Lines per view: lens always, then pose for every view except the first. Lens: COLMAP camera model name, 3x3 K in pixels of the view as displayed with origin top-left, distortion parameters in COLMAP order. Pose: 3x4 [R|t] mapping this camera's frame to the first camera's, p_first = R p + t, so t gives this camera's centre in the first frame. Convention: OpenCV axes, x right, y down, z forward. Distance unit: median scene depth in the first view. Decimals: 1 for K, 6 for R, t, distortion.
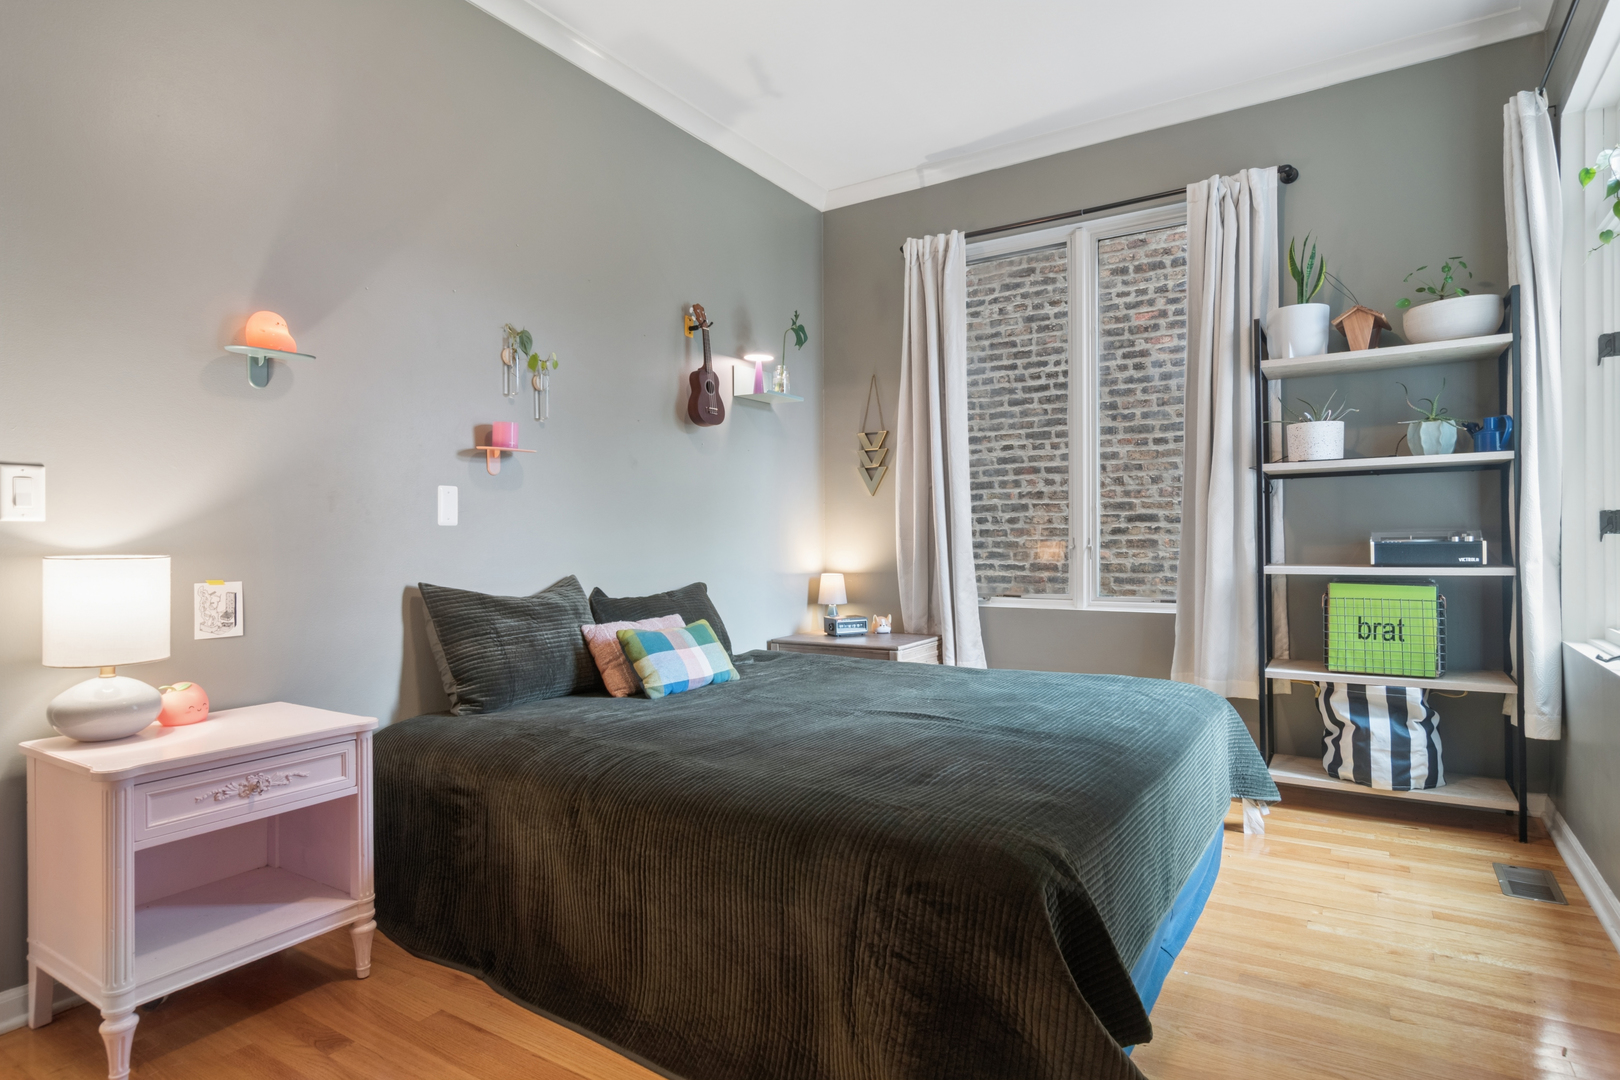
lens RADIAL K [[871.4, 0, 803.6], [0, 871.4, 534.7], [0, 0, 1]] dist [-0.001584, 0.002918]
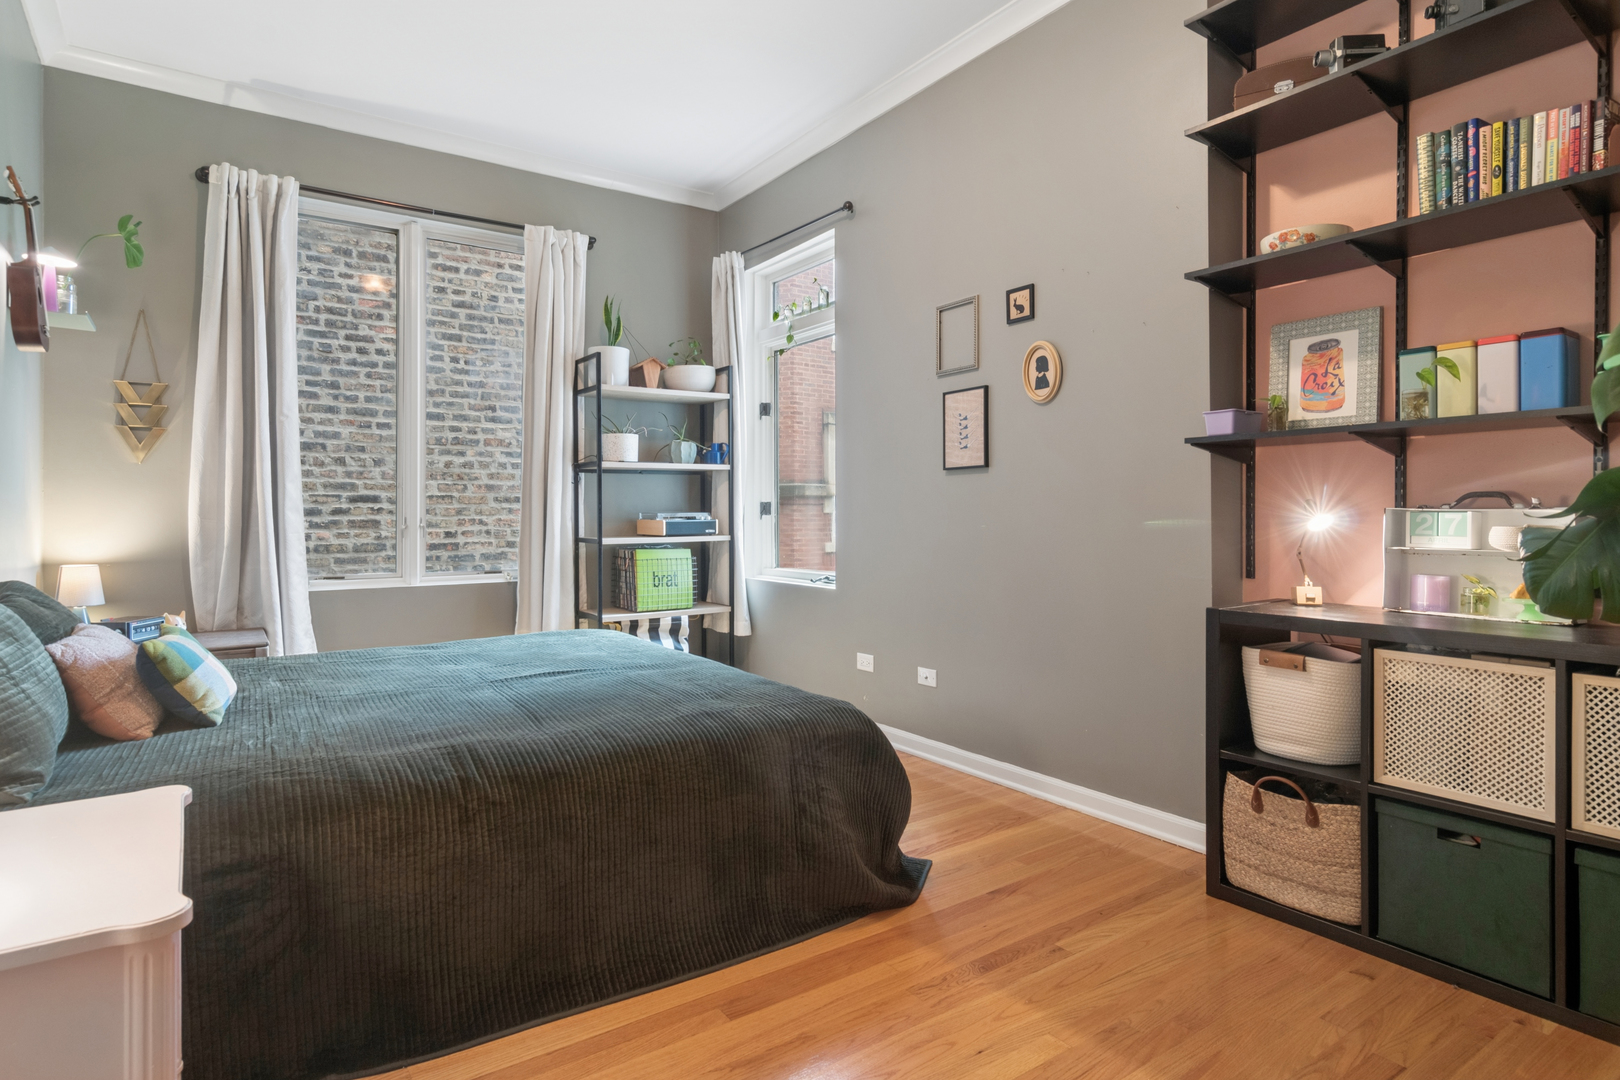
lens RADIAL K [[874.6, 0, 811.7], [0, 874.6, 510.8], [0, 0, 1]] dist [-0.000515, 0.000316]
pose [[0.377797, 0.010752, 0.925826, -0.370448], [-0.002064, 0.999940, -0.010771, 0.004779], [-0.925886, 0.002159, 0.377797, 0.125880]]
